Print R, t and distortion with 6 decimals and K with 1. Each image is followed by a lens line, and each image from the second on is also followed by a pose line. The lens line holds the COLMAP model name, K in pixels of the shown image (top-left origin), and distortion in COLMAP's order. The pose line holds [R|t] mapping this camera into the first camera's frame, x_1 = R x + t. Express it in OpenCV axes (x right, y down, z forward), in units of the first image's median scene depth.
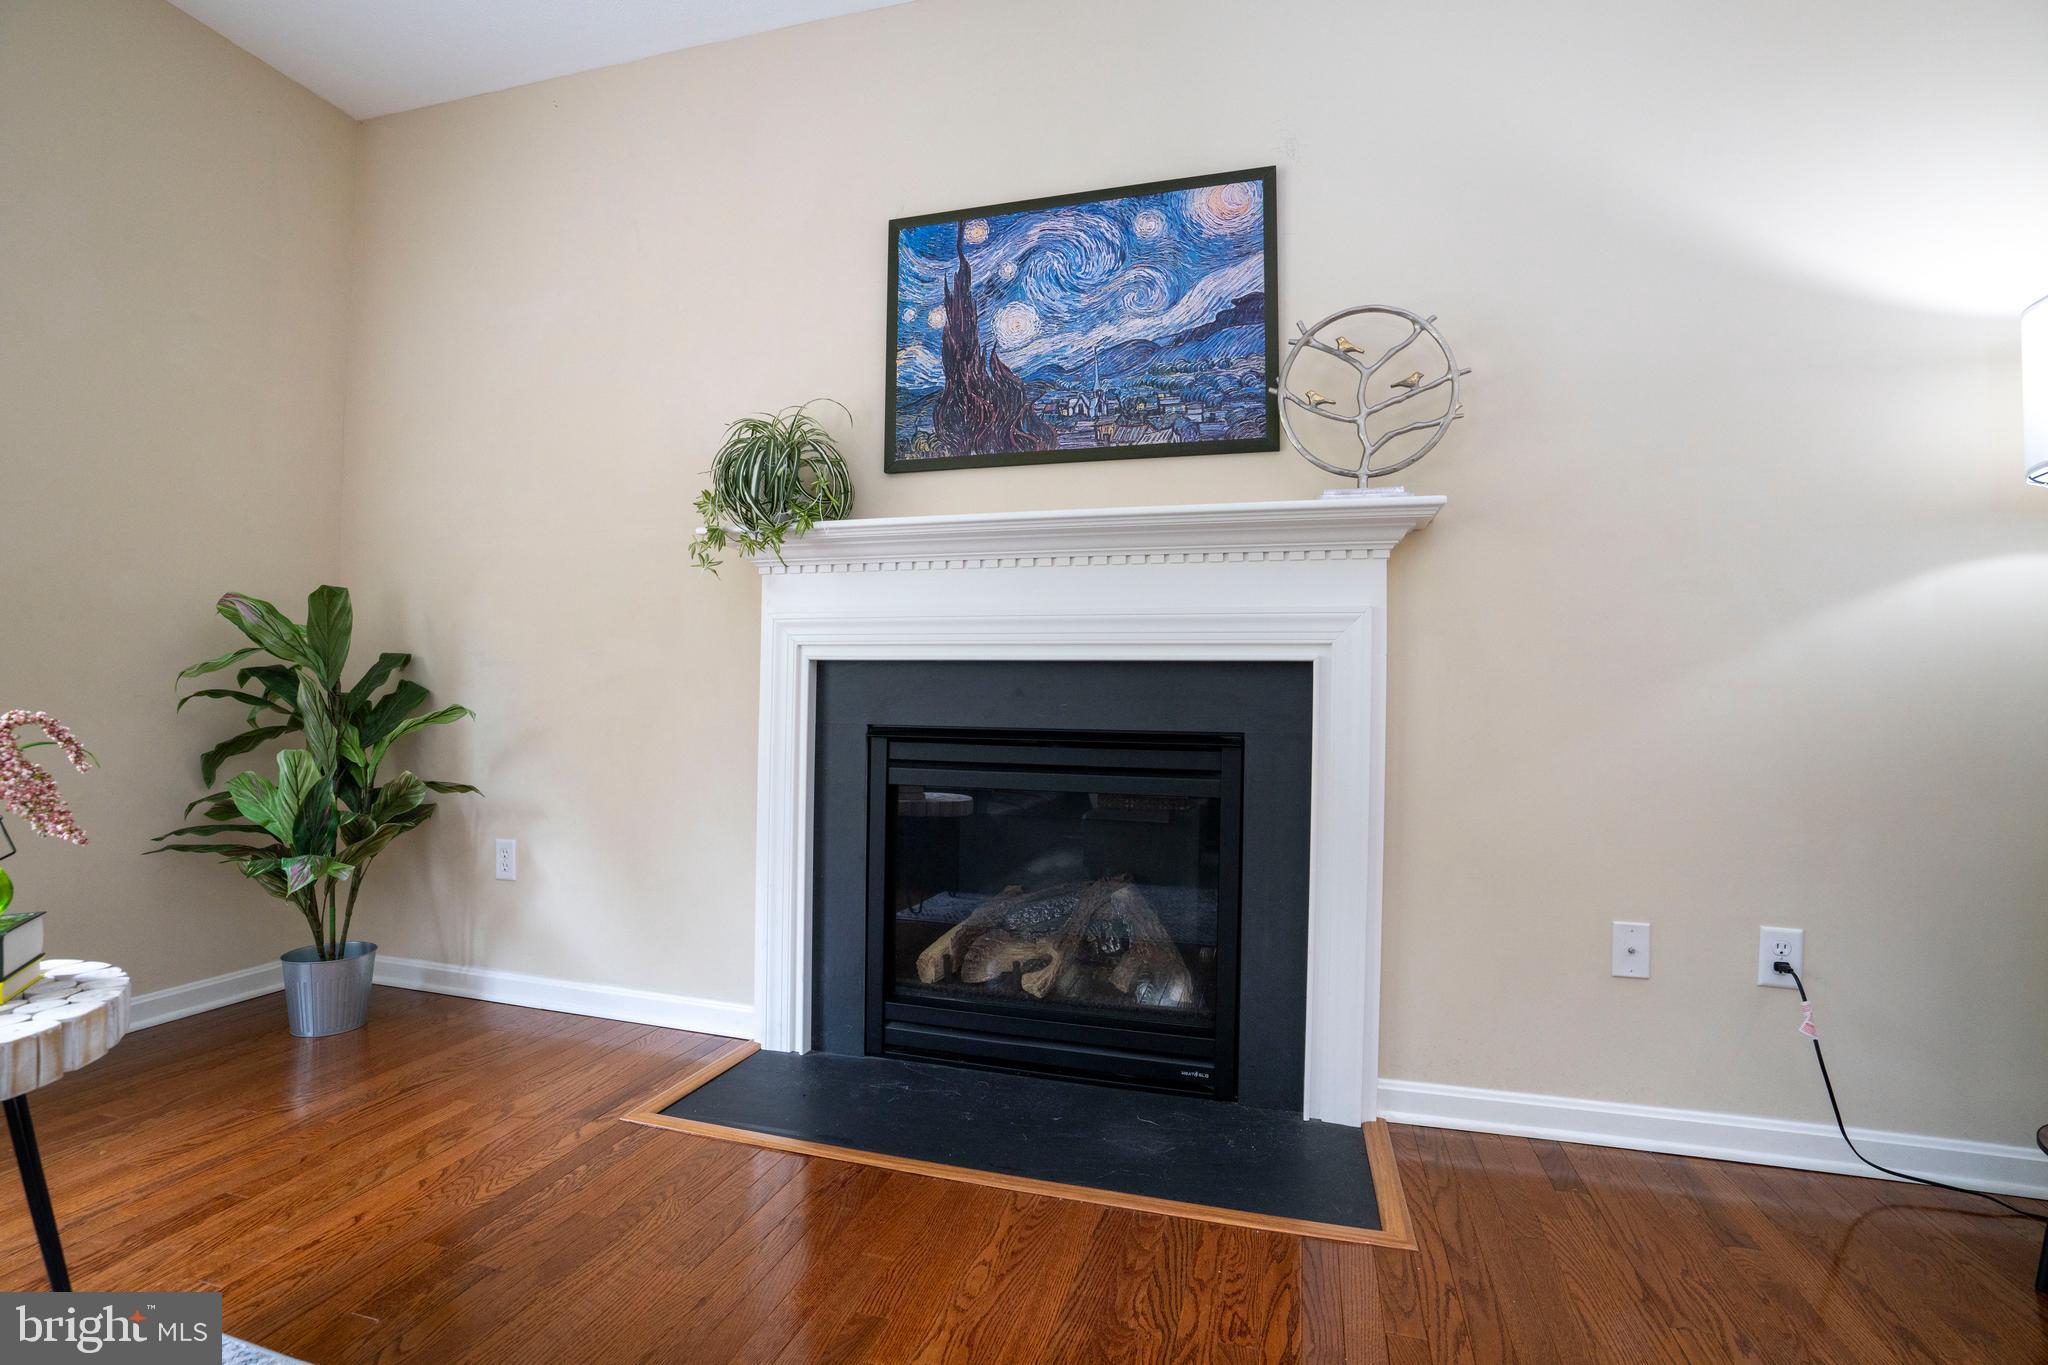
lens RADIAL K [[975.7, 0, 1024.0], [0, 975.7, 682.5], [0, 0, 1]] dist [-0.049544, 0.033158]
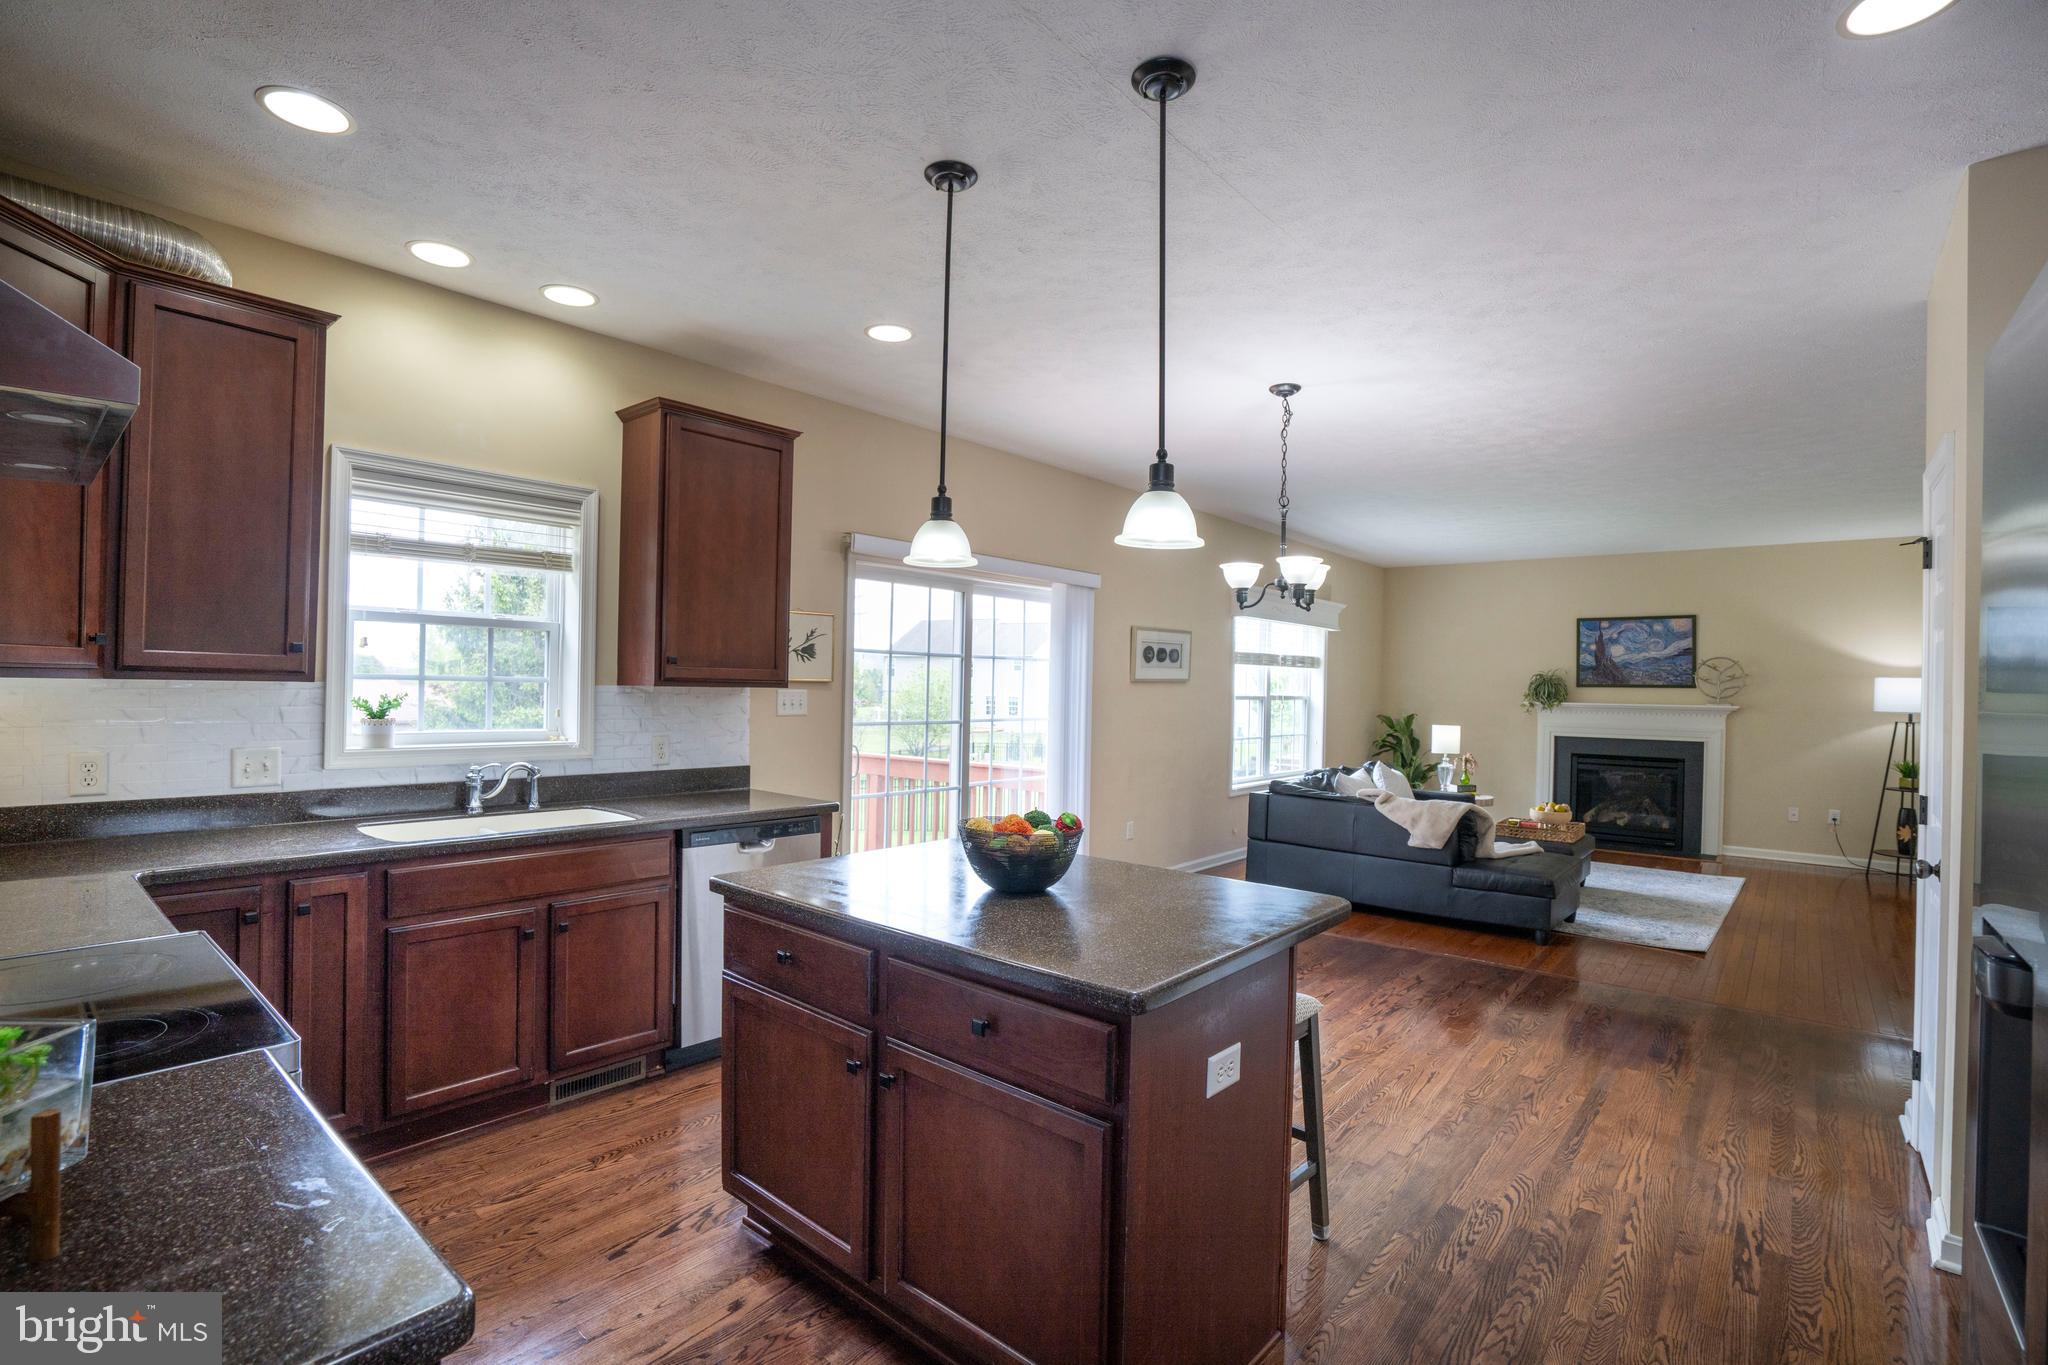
lens RADIAL K [[947.1, 0, 1020.2], [0, 947.1, 686.6], [0, 0, 1]] dist [-0.067410, 0.028835]
pose [[0.912878, 0.006655, -0.408178, -0.670614], [-0.006288, 0.999978, 0.002241, -0.219123], [0.408184, 0.000520, 0.912900, -3.307025]]
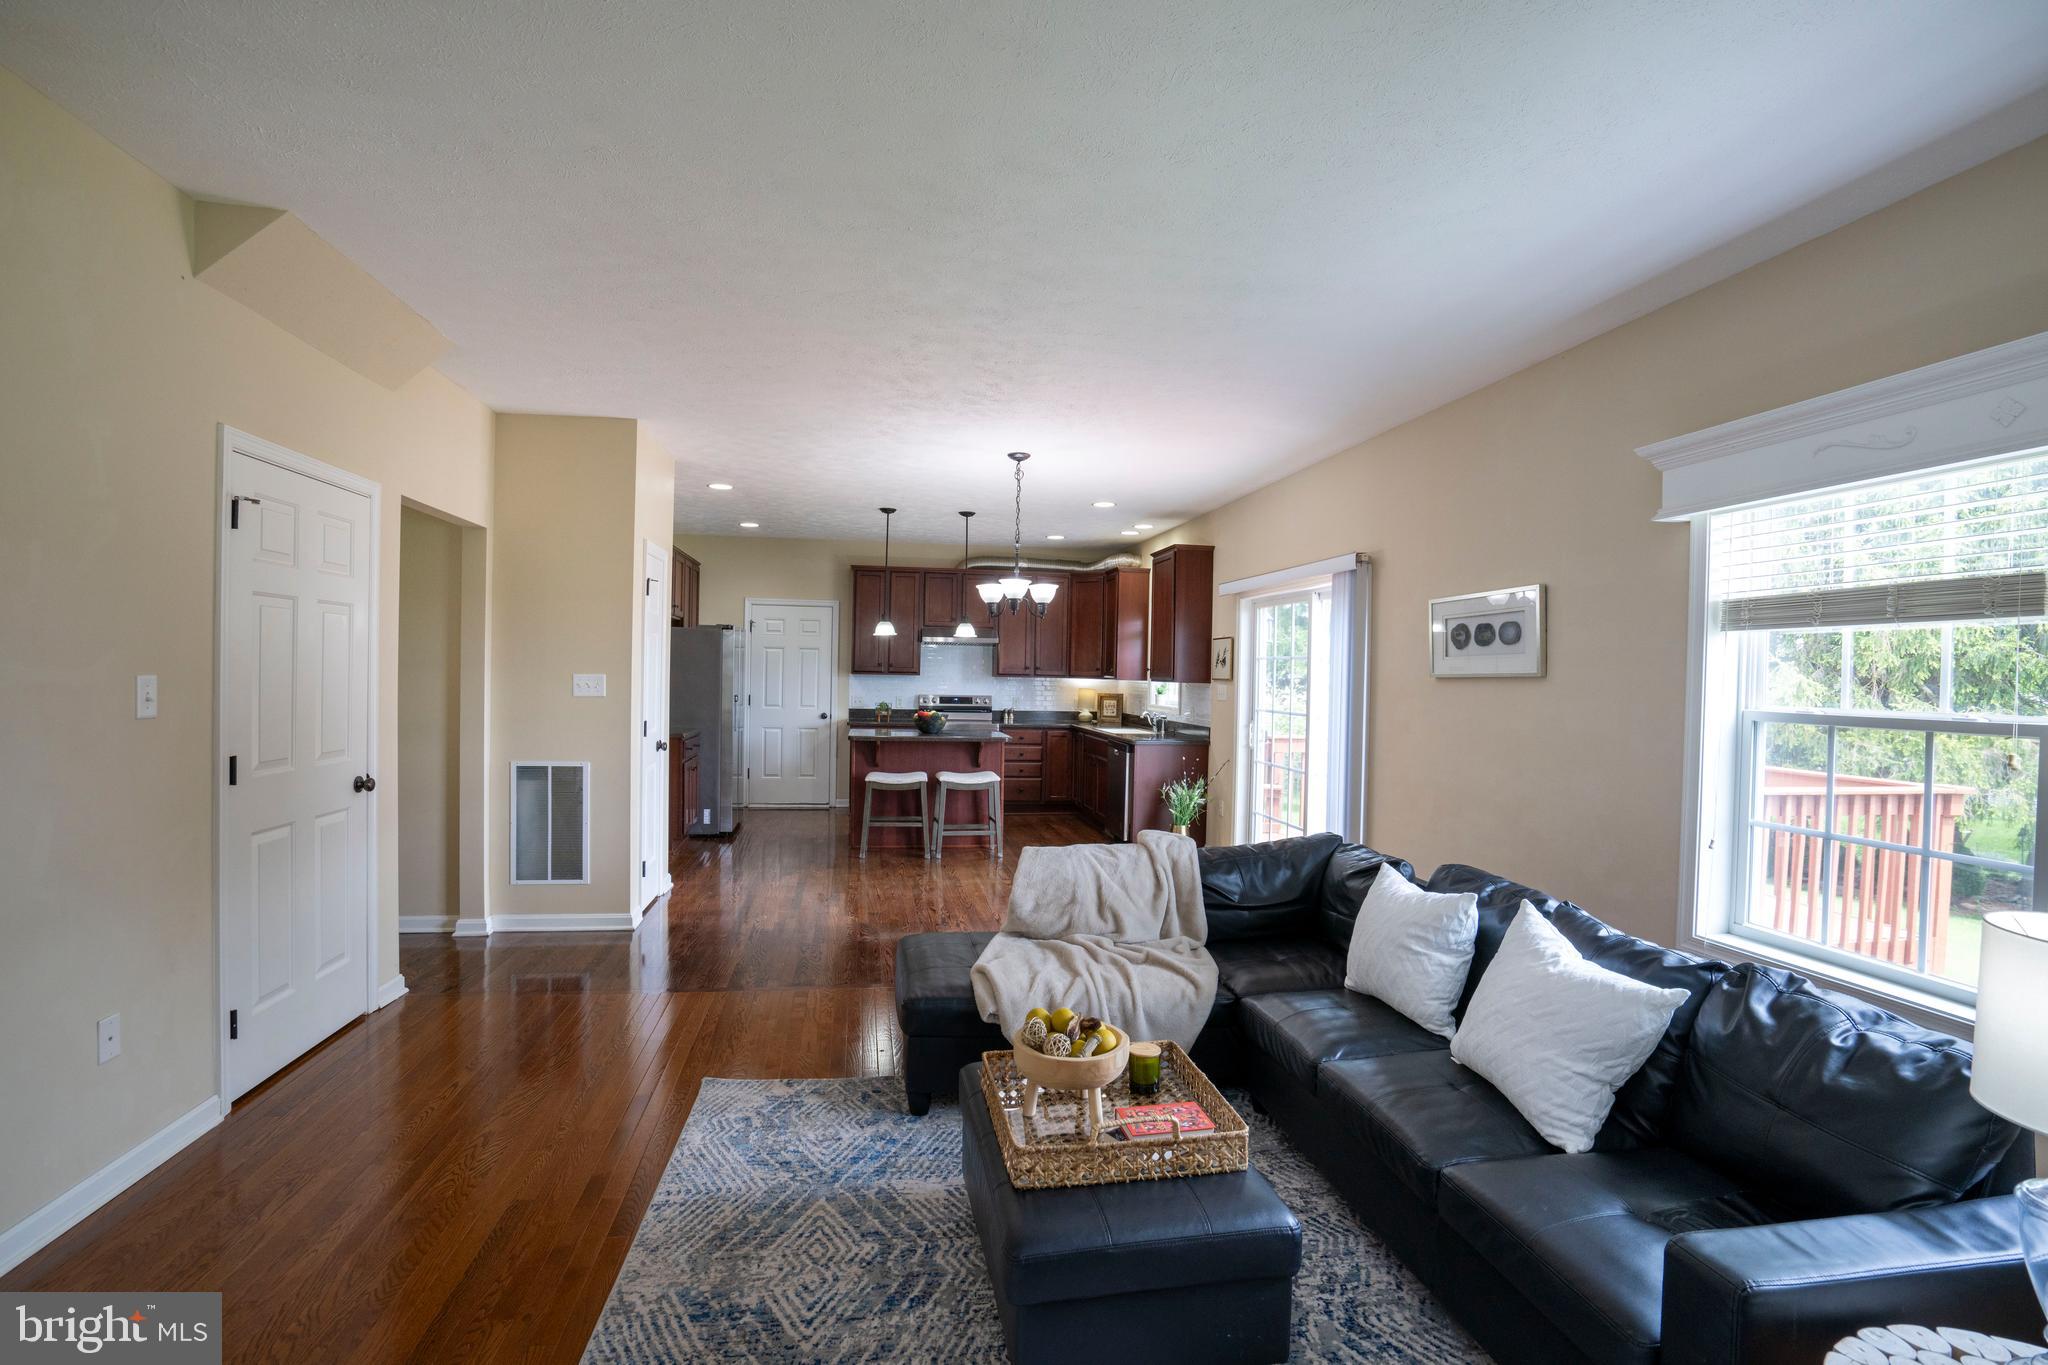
lens RADIAL K [[947.1, 0, 1020.2], [0, 947.1, 686.6], [0, 0, 1]] dist [-0.067410, 0.028835]
pose [[-0.898835, -0.022350, -0.437716, 0.087220], [-0.026964, 0.999627, 0.004329, -0.197497], [0.437456, 0.015694, -0.899103, 0.596500]]
